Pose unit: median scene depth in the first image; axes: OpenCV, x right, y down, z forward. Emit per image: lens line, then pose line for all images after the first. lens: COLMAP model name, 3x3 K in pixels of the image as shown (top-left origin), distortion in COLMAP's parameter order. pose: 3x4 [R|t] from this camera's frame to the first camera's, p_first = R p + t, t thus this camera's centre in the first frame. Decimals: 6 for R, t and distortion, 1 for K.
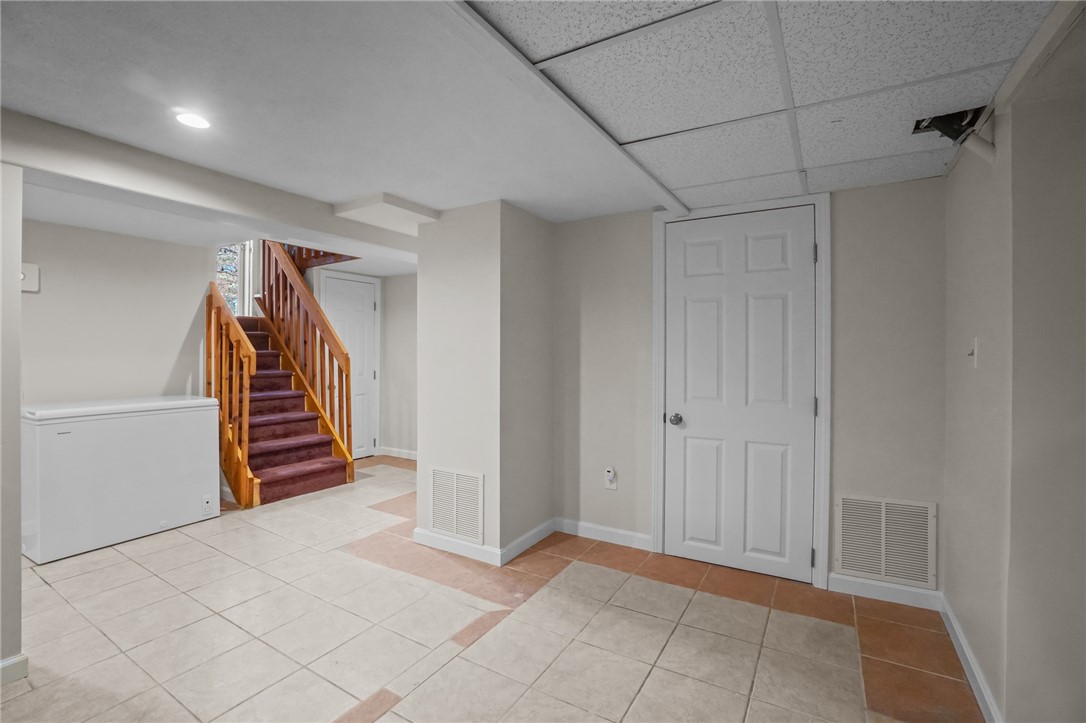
lens RADIAL K [[478.0, 0, 540.7], [0, 478.0, 352.6], [0, 0, 1]] dist [-0.059593, 0.018702]
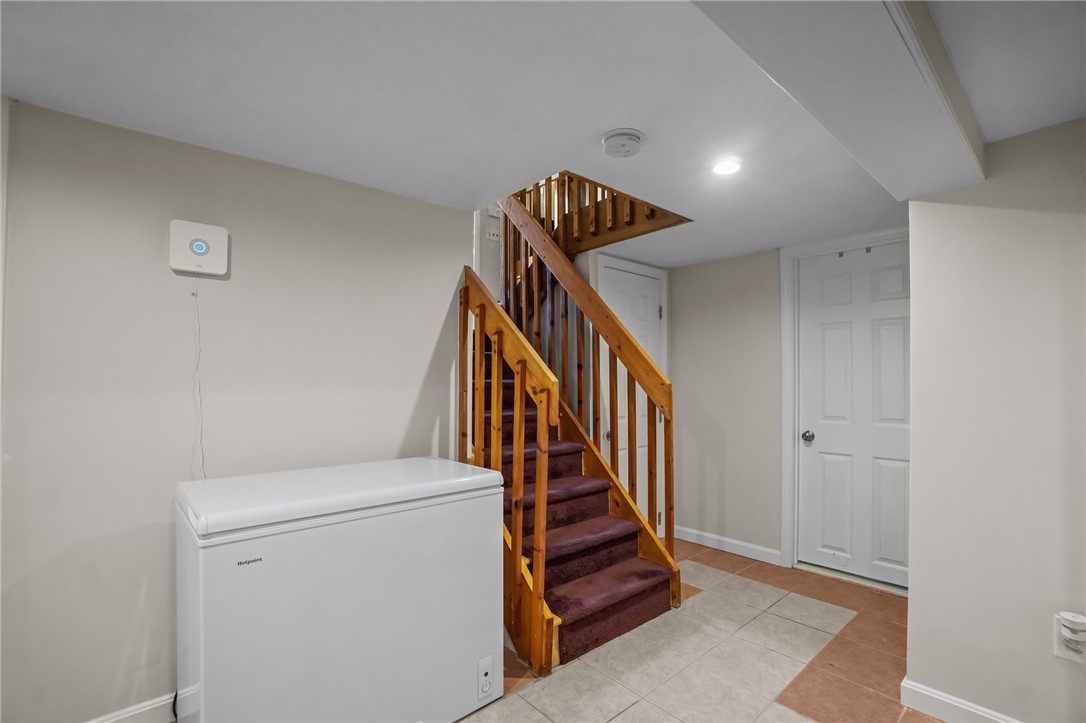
lens RADIAL K [[483.7, 0, 548.0], [0, 483.7, 371.8], [0, 0, 1]] dist [-0.061372, 0.018465]
pose [[0.955623, -0.004448, -0.294558, -0.409934], [-0.000980, 0.999832, -0.018278, -0.002918], [0.294590, 0.017756, 0.955459, 0.423233]]
